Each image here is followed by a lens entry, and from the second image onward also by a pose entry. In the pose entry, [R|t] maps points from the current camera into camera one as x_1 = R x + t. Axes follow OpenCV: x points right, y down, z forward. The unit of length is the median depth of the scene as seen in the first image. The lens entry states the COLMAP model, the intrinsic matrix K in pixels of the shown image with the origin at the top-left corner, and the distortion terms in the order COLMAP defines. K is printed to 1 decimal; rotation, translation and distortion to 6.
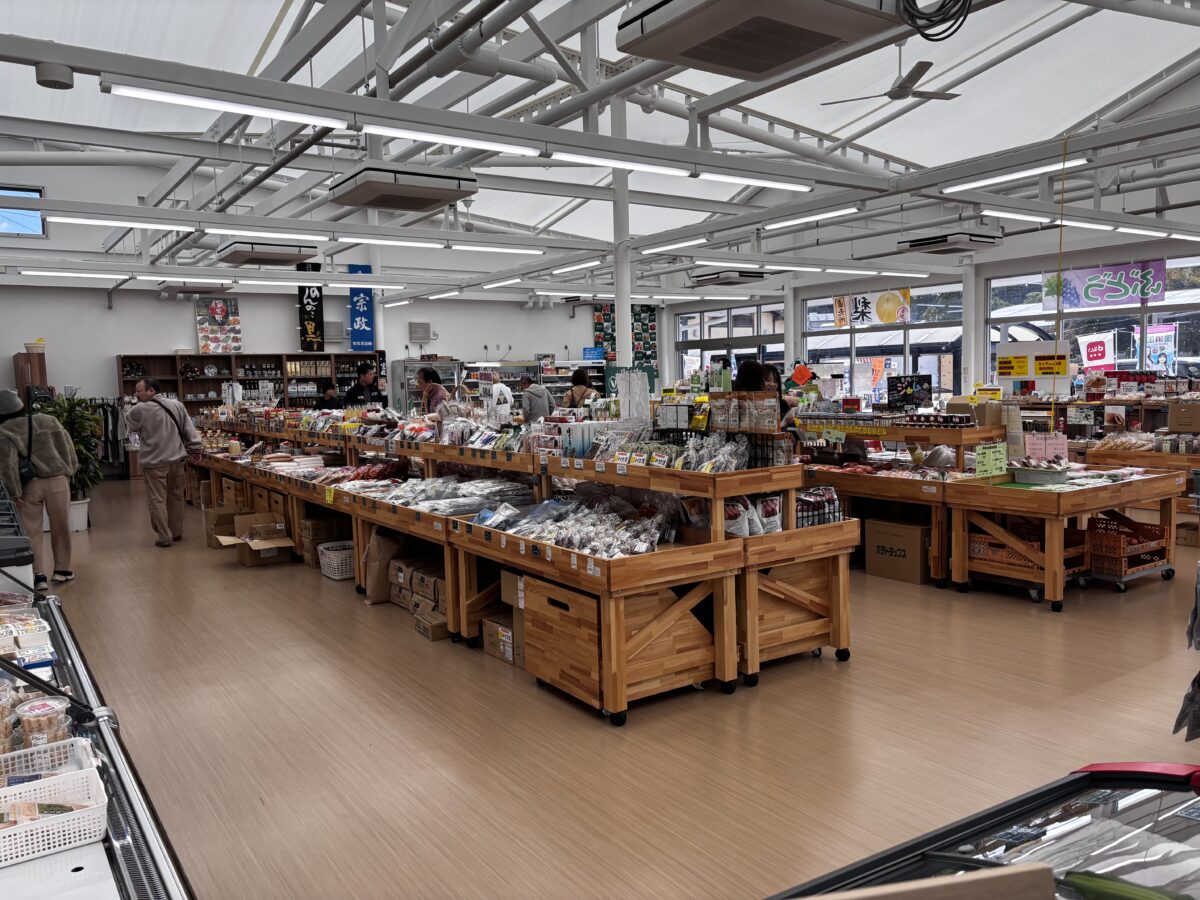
lens RADIAL K [[901.4, 0, 601.5], [0, 901.4, 448.9], [0, 0, 1]] dist [0.006598, -0.006463]
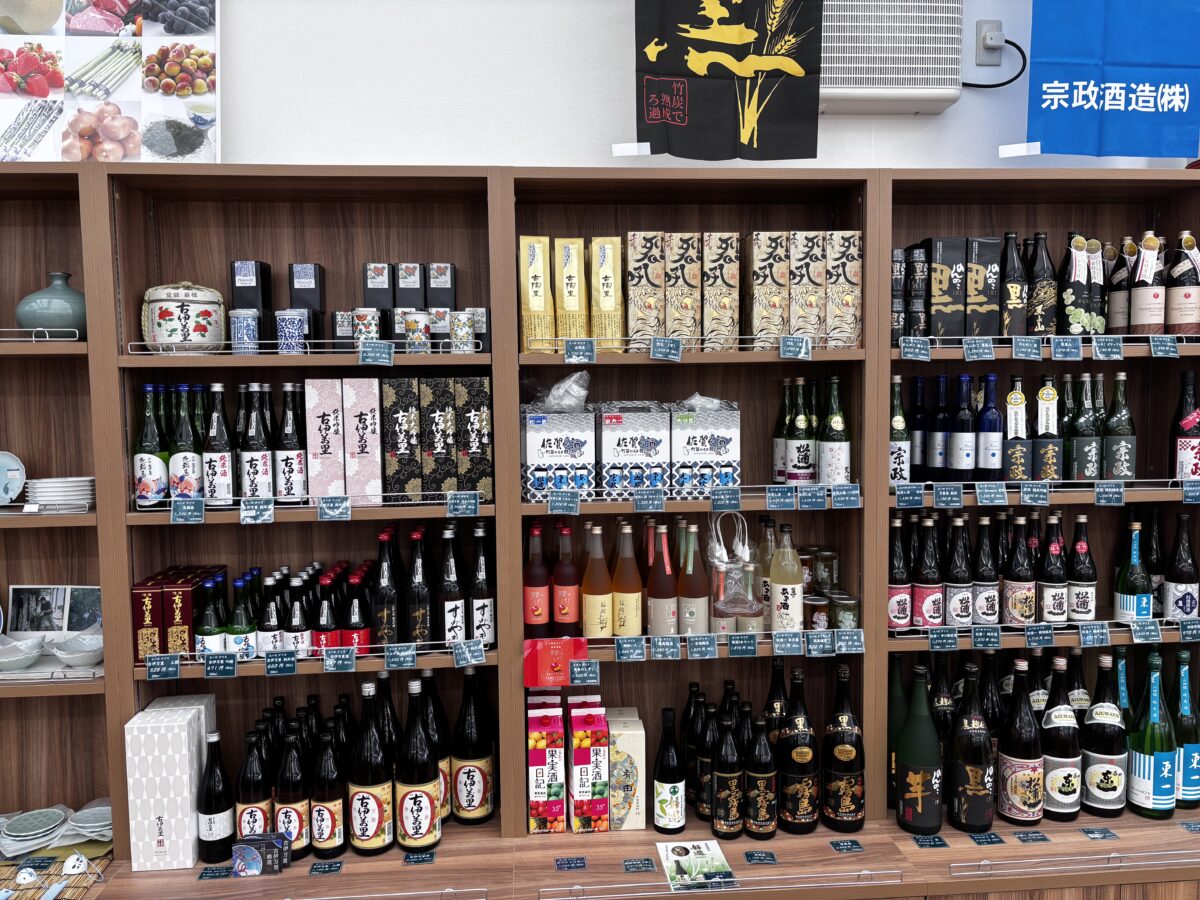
lens RADIAL K [[901.4, 0, 600.6], [0, 901.4, 447.6], [0, 0, 1]] dist [0.006598, -0.006463]
pose [[0.865415, 0.051982, -0.498352, -0.271981], [-0.050744, 0.998583, 0.016041, -0.068696], [0.498479, 0.011406, 0.866827, 0.887251]]
